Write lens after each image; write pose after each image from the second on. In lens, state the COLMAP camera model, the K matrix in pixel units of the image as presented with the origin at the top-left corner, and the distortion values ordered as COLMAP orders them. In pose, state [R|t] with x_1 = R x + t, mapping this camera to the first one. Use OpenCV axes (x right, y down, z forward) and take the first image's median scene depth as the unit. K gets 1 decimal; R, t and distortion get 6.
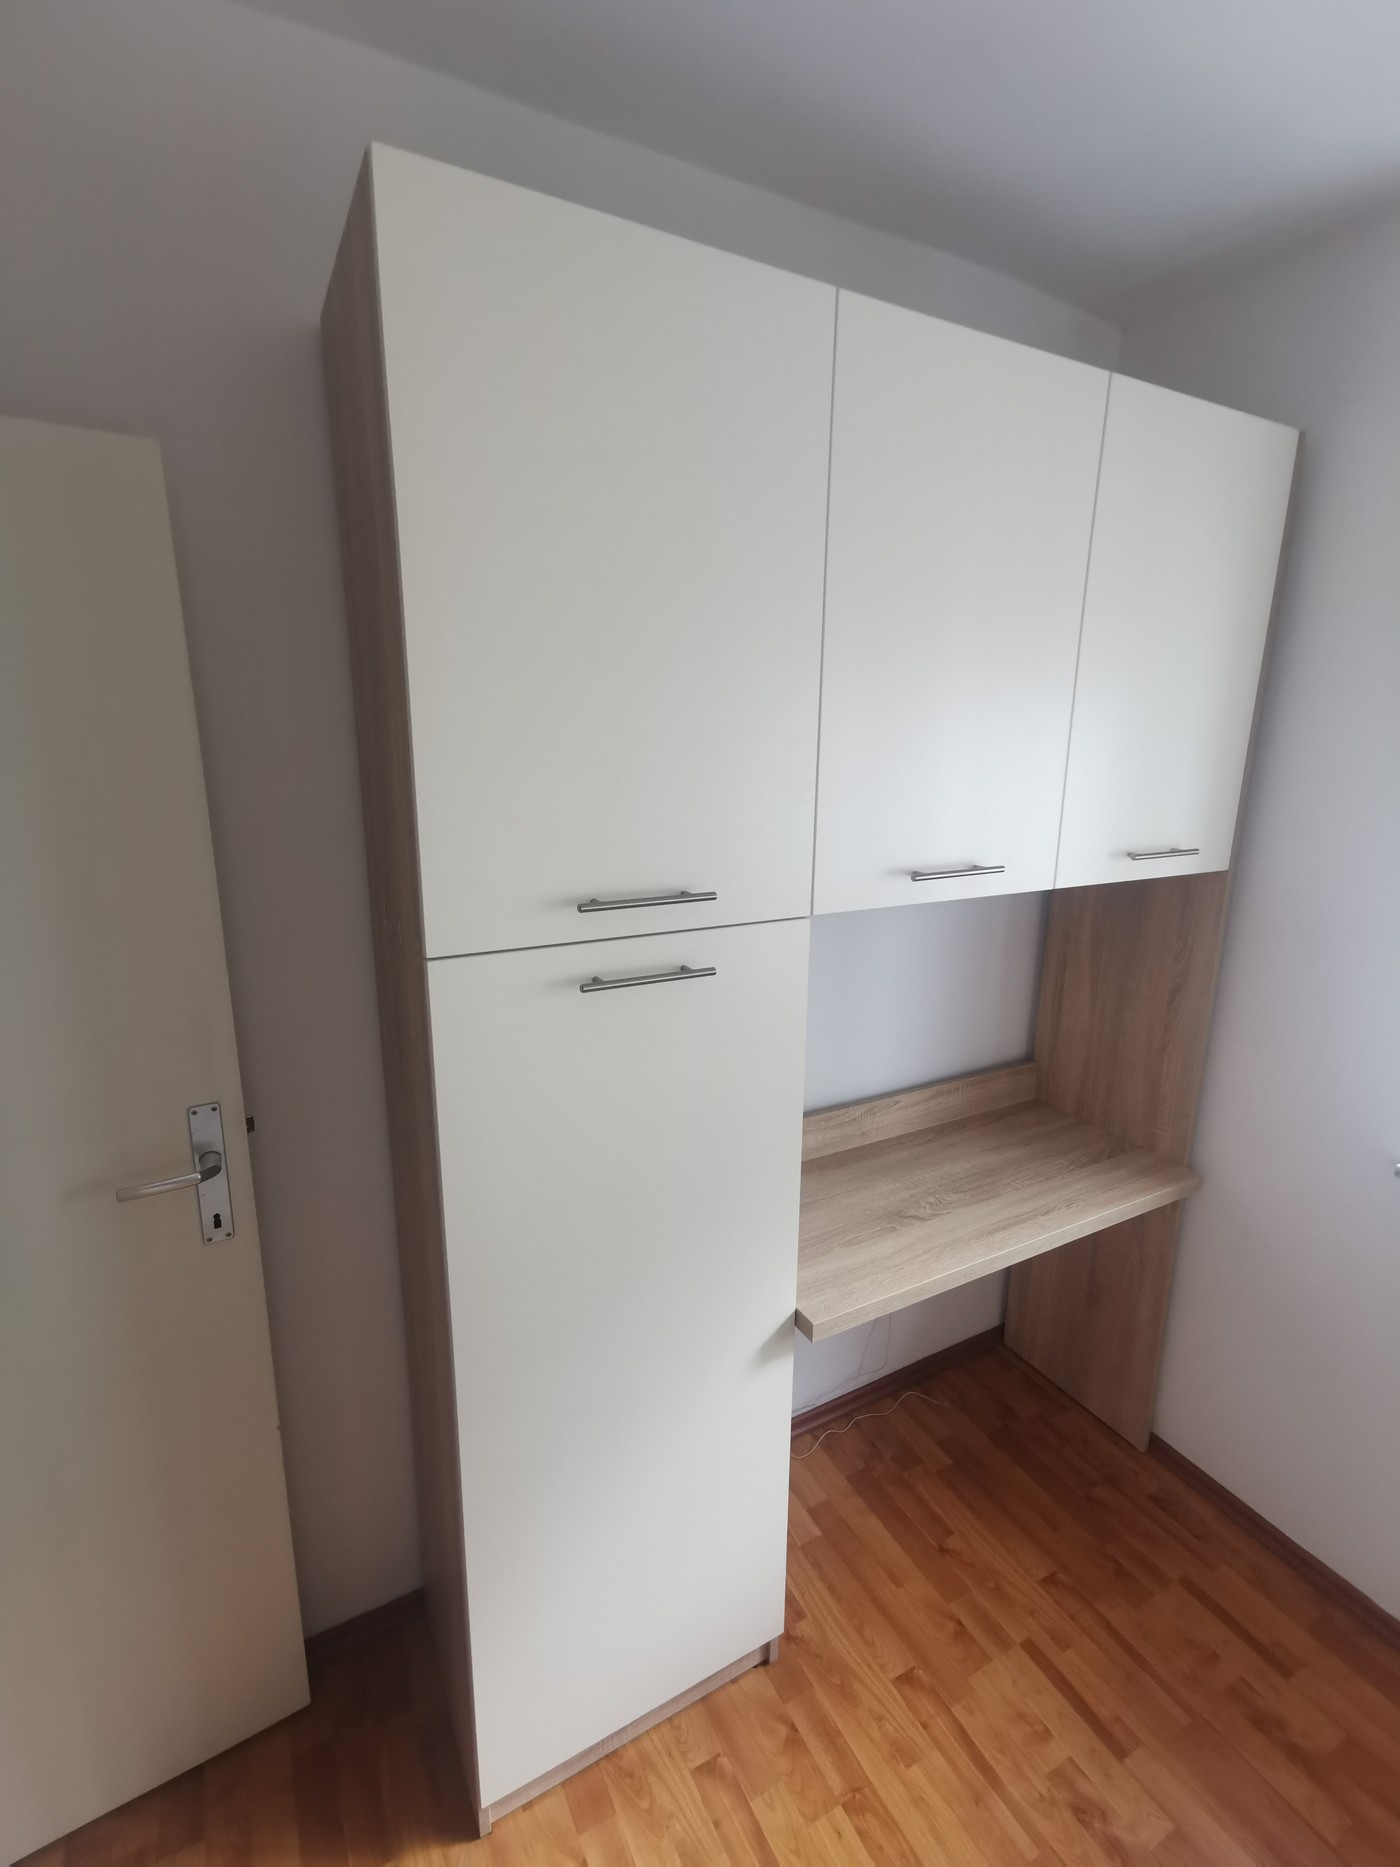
lens RADIAL K [[857.3, 0, 700.0], [0, 857.3, 933.5], [0, 0, 1]] dist [0.040220, -0.019260]
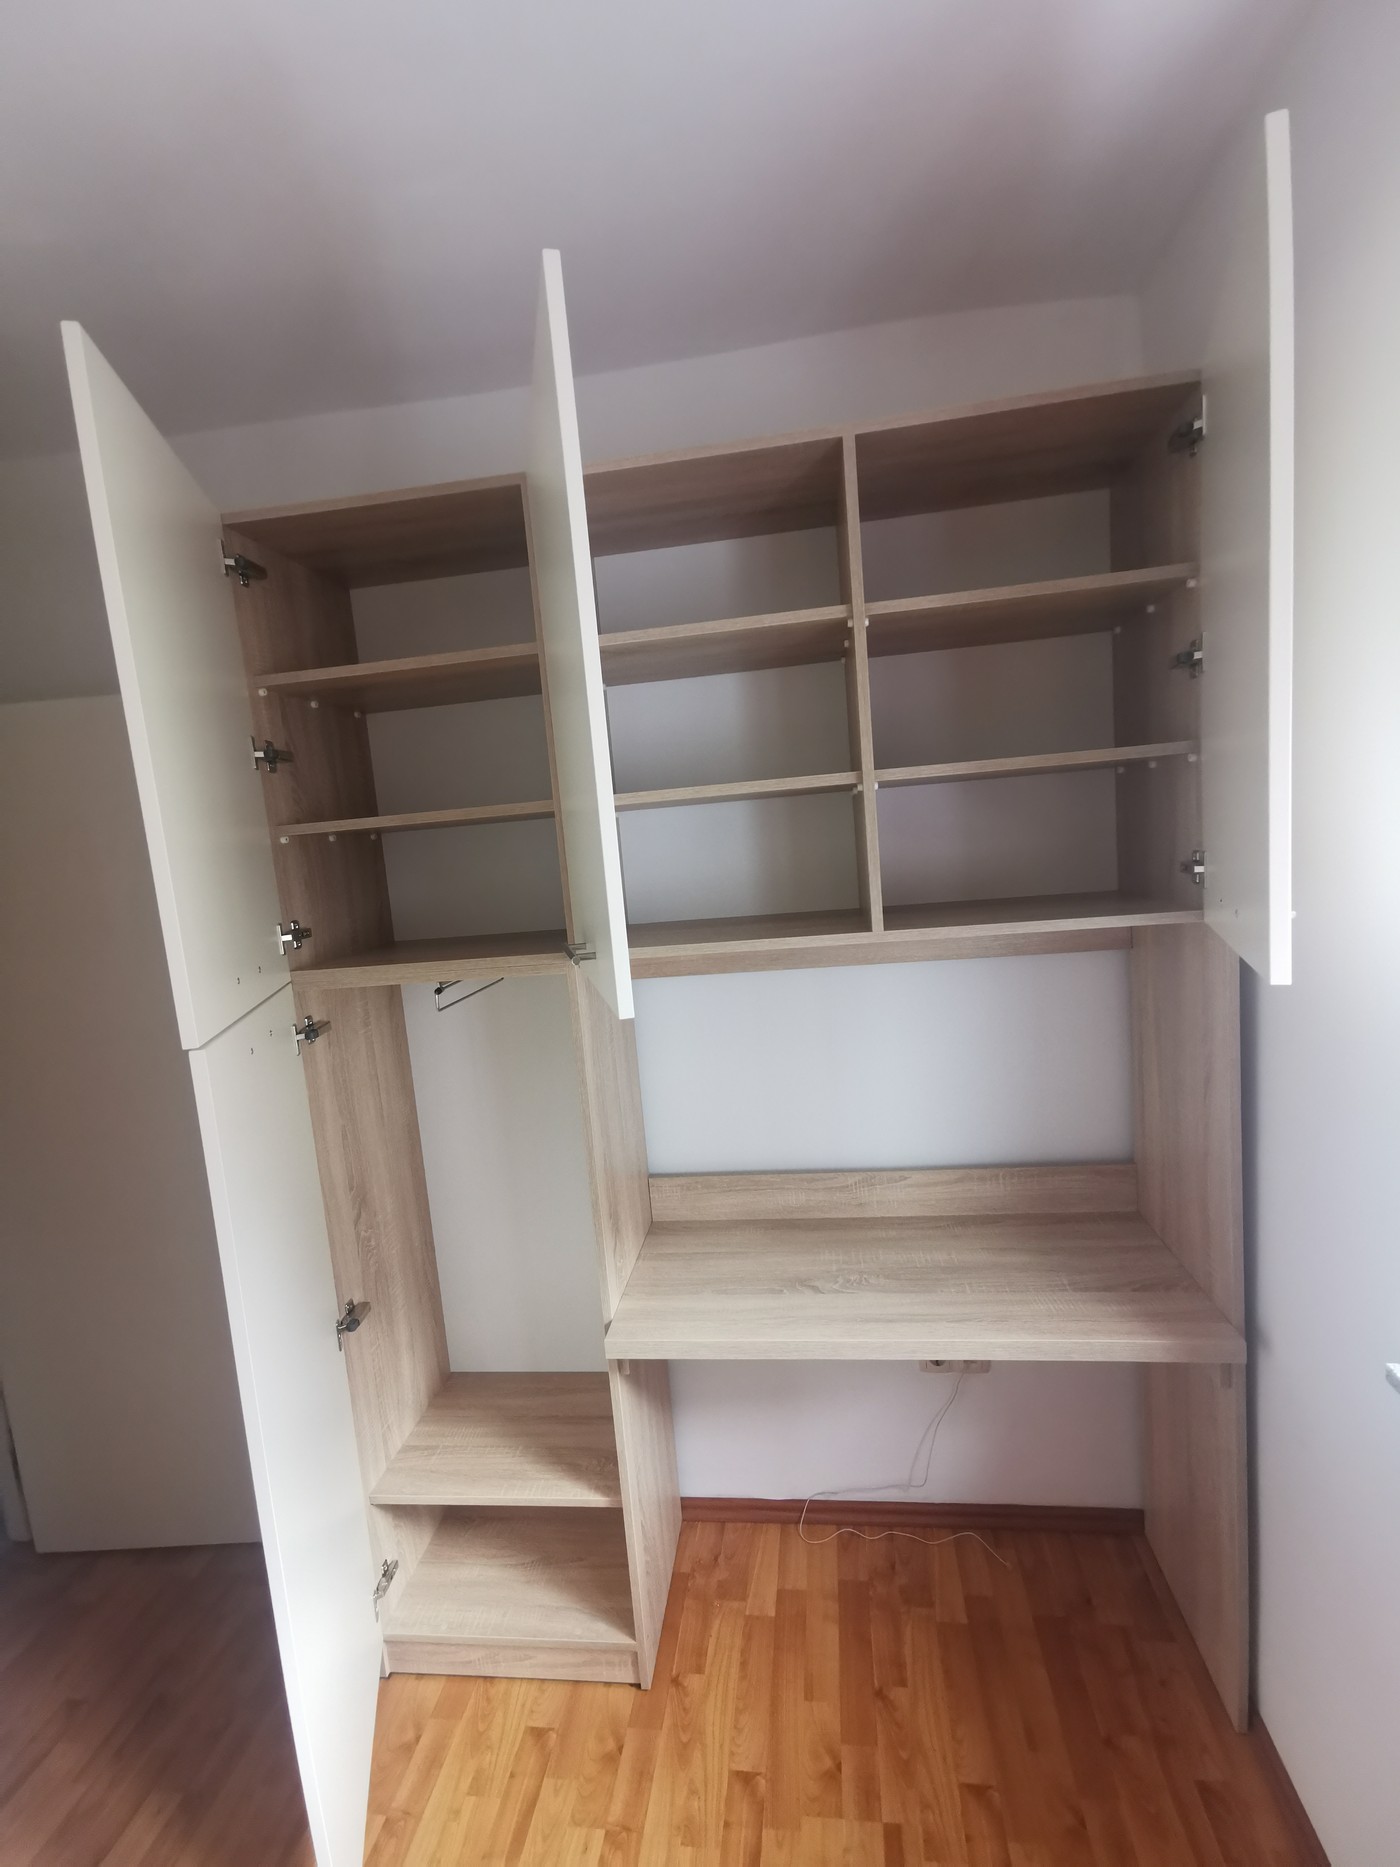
lens RADIAL K [[857.3, 0, 700.0], [0, 857.3, 933.5], [0, 0, 1]] dist [0.040220, -0.019260]
pose [[0.797954, -0.012318, -0.602593, 0.702470], [-0.039877, 0.996521, -0.073176, 0.013305], [0.601398, 0.082421, 0.794687, 0.129999]]
